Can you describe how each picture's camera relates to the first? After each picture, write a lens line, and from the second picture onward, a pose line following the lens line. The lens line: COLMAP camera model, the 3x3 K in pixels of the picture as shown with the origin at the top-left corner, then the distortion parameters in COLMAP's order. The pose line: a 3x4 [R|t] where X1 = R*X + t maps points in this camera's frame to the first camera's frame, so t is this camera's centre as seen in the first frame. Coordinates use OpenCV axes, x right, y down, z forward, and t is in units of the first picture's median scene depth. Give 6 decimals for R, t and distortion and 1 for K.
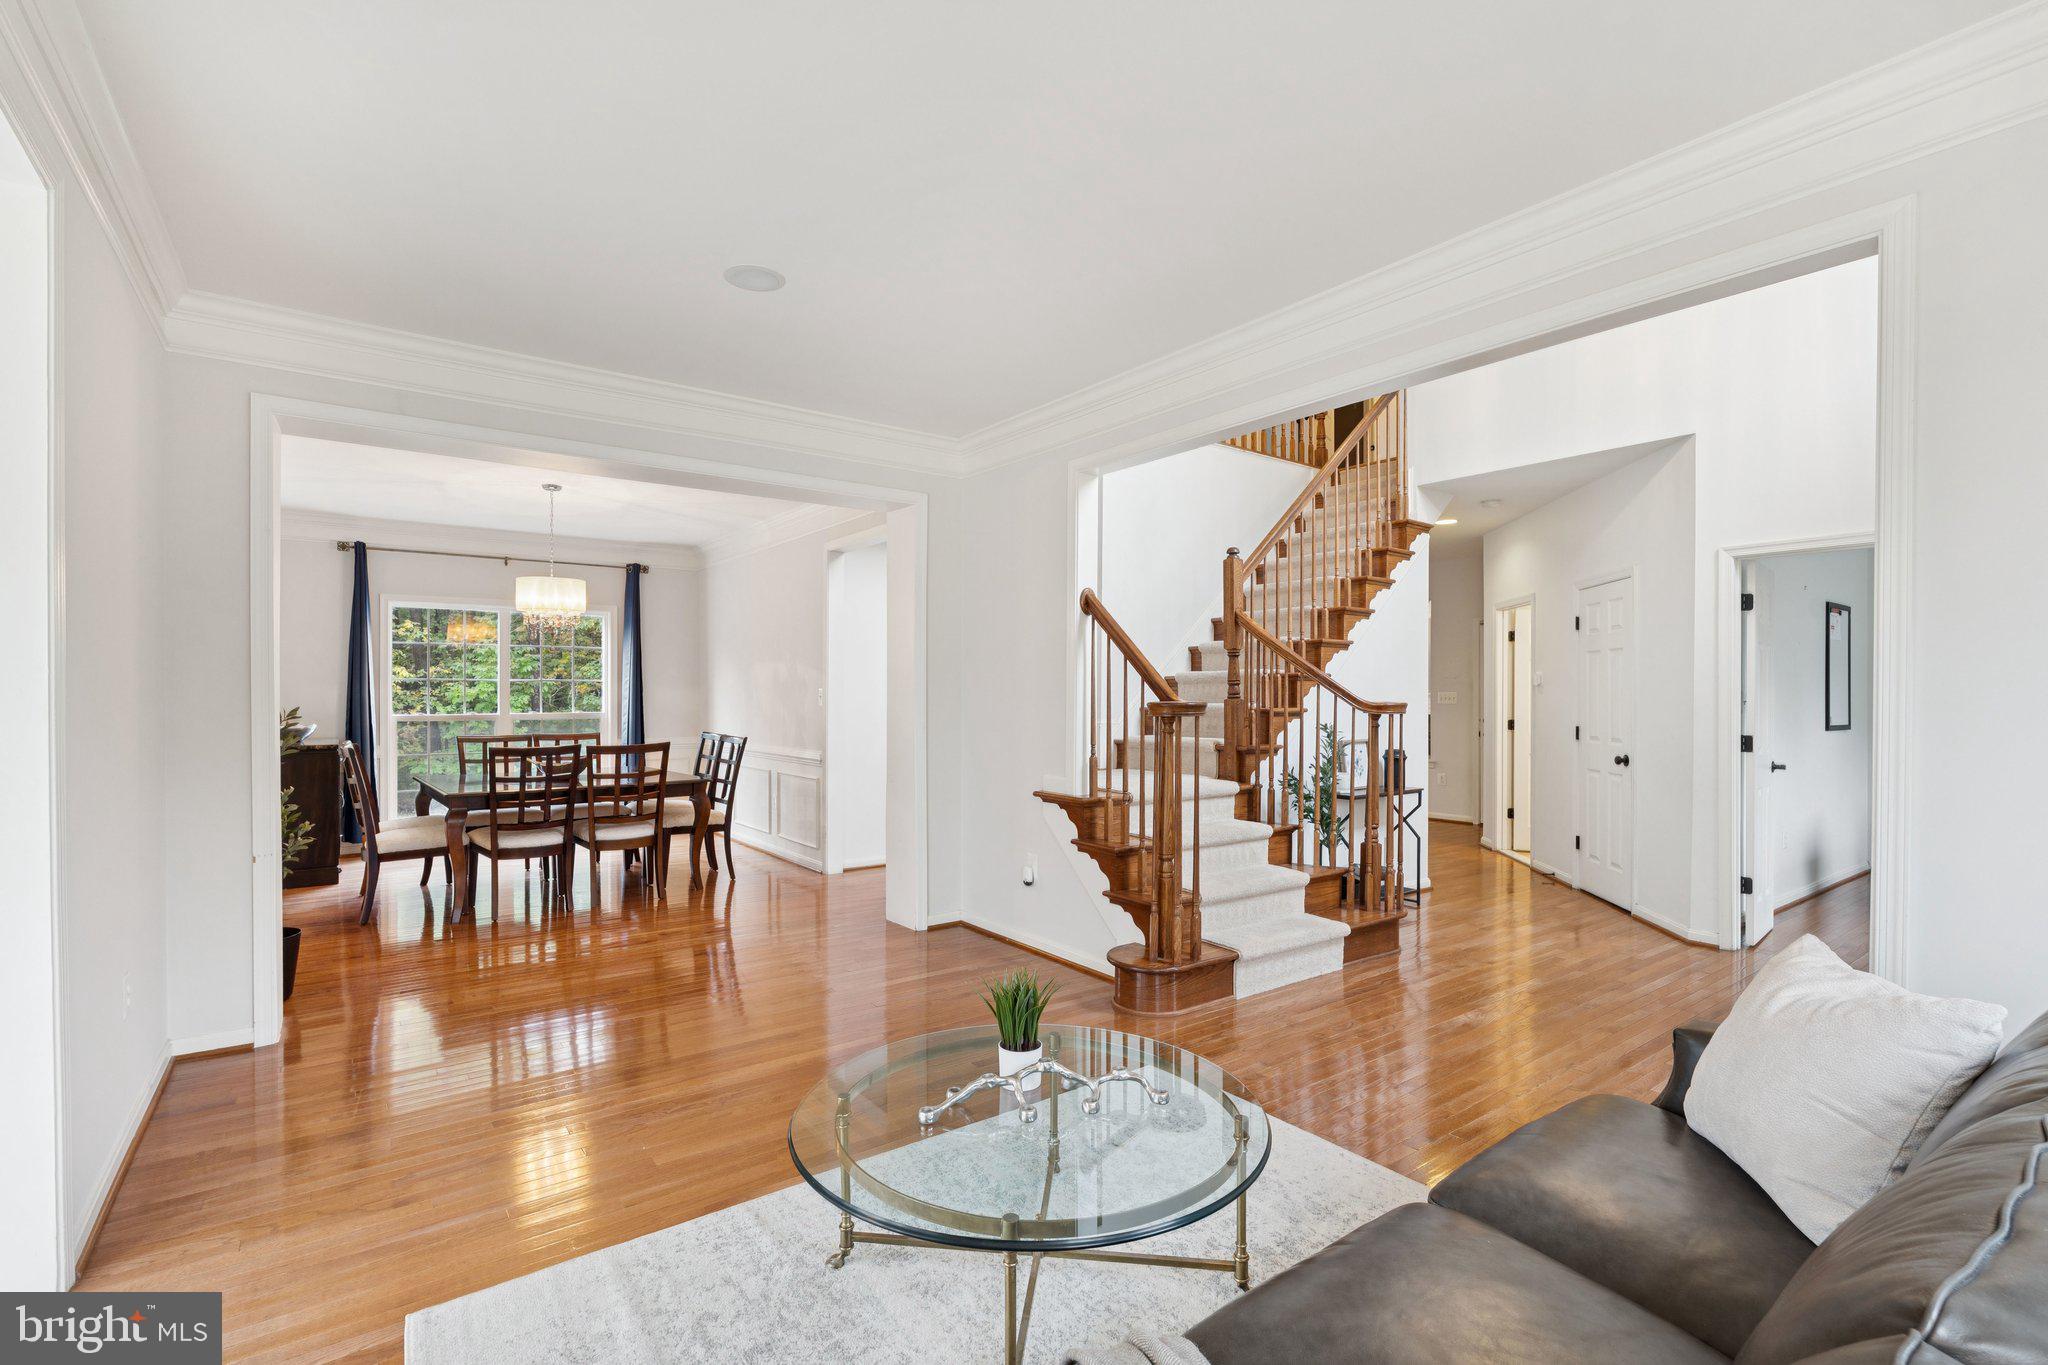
lens RADIAL K [[918.2, 0, 1025.4], [0, 918.2, 693.1], [0, 0, 1]] dist [0.002458, -0.001126]
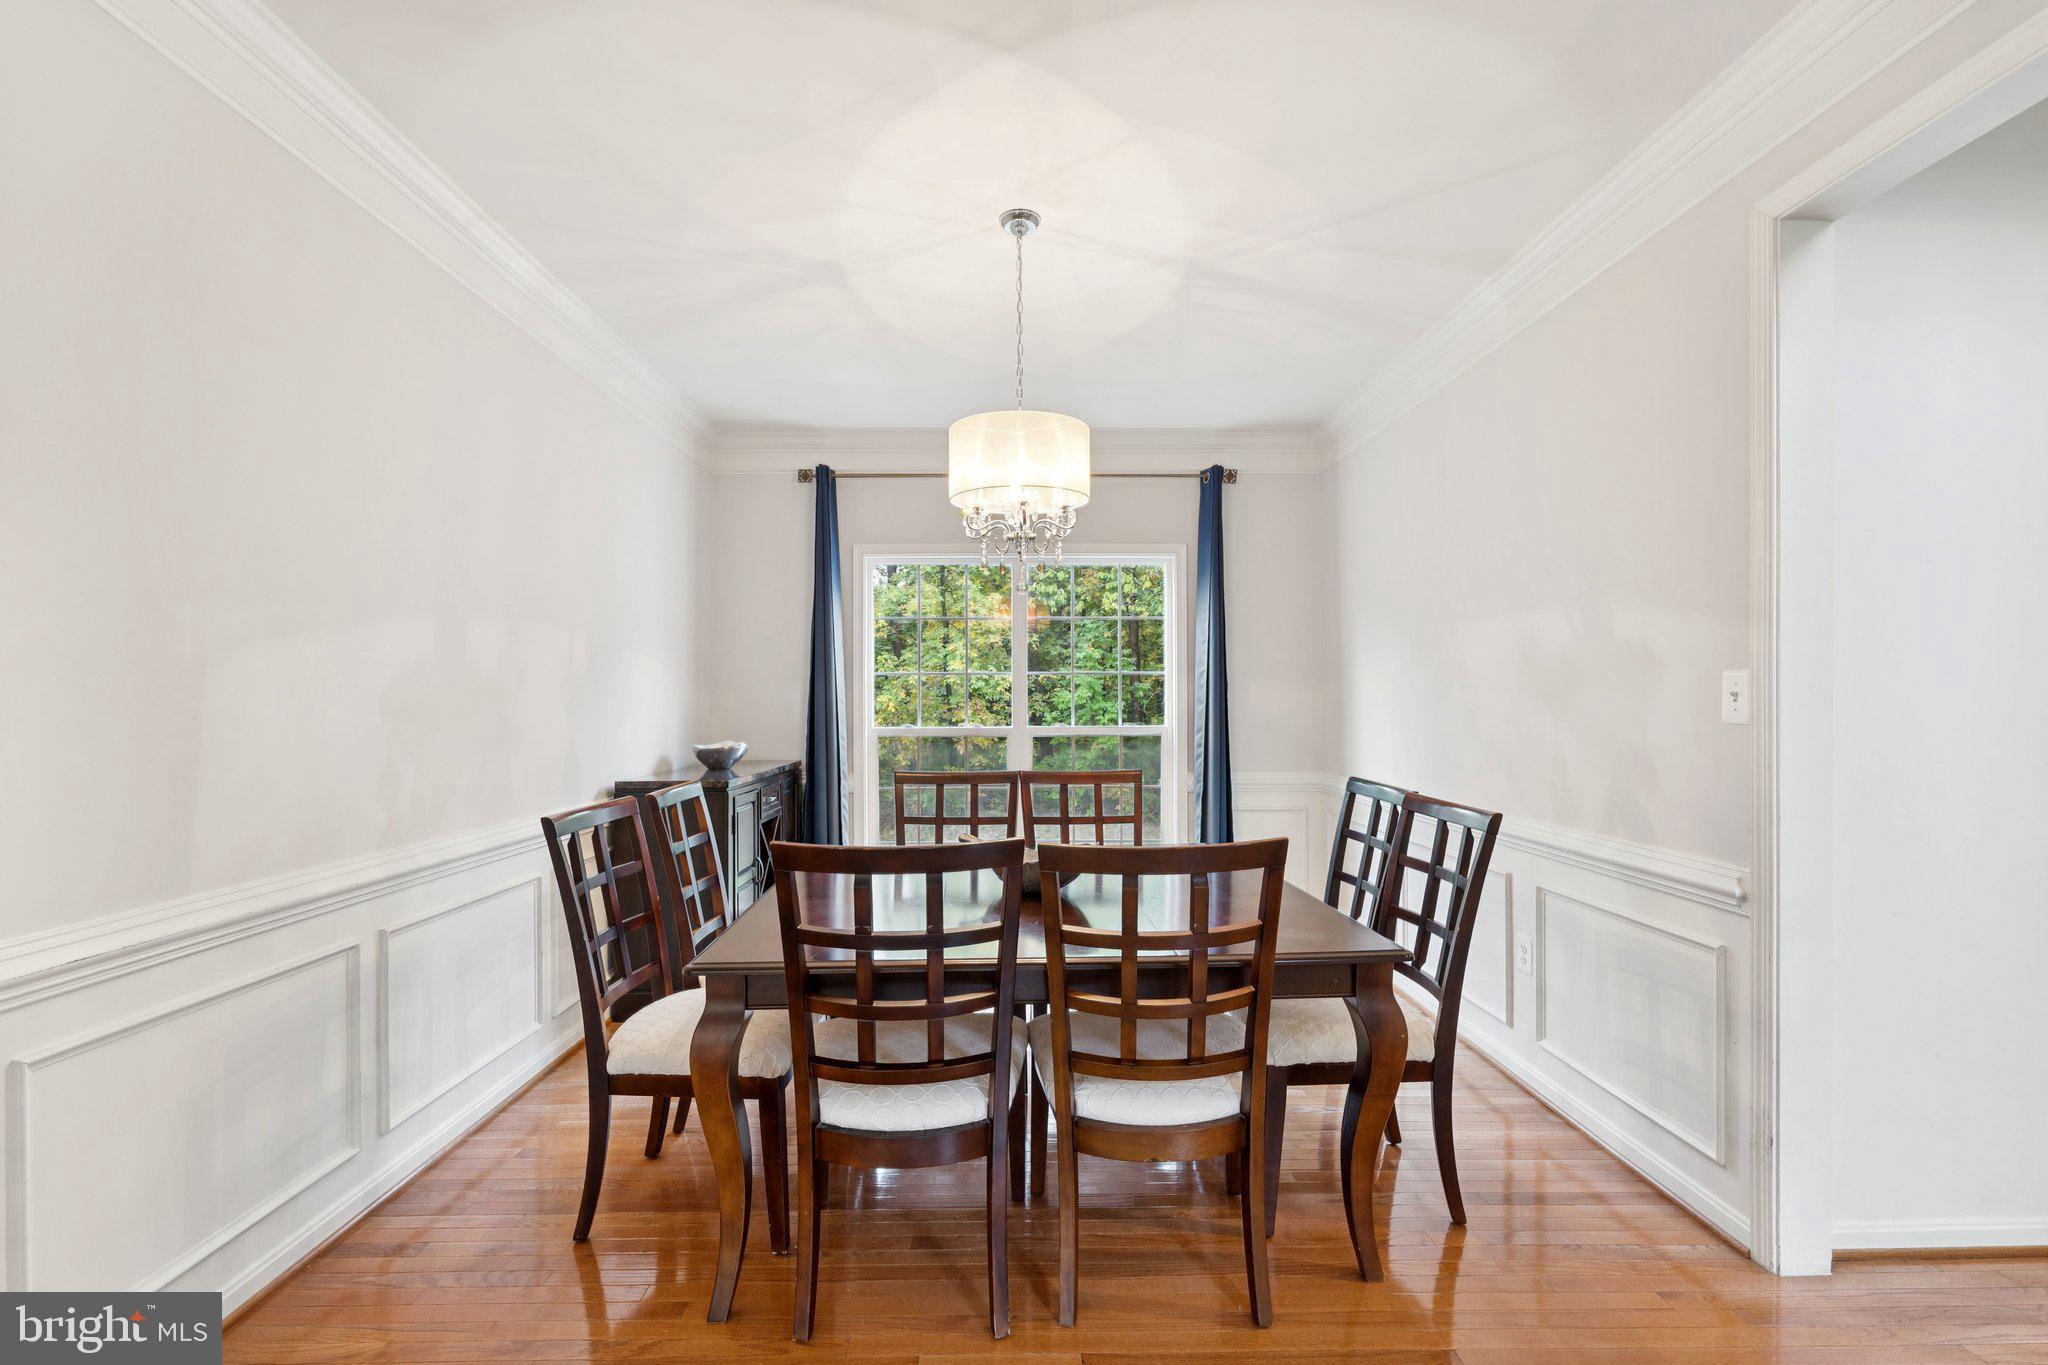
lens RADIAL K [[918.2, 0, 1025.4], [0, 918.2, 690.2], [0, 0, 1]] dist [0.002458, -0.001126]
pose [[0.808749, -0.008870, -0.588087, -0.237111], [0.003370, 0.999940, -0.010447, 0.004776], [0.588144, 0.006467, 0.808730, 0.600591]]
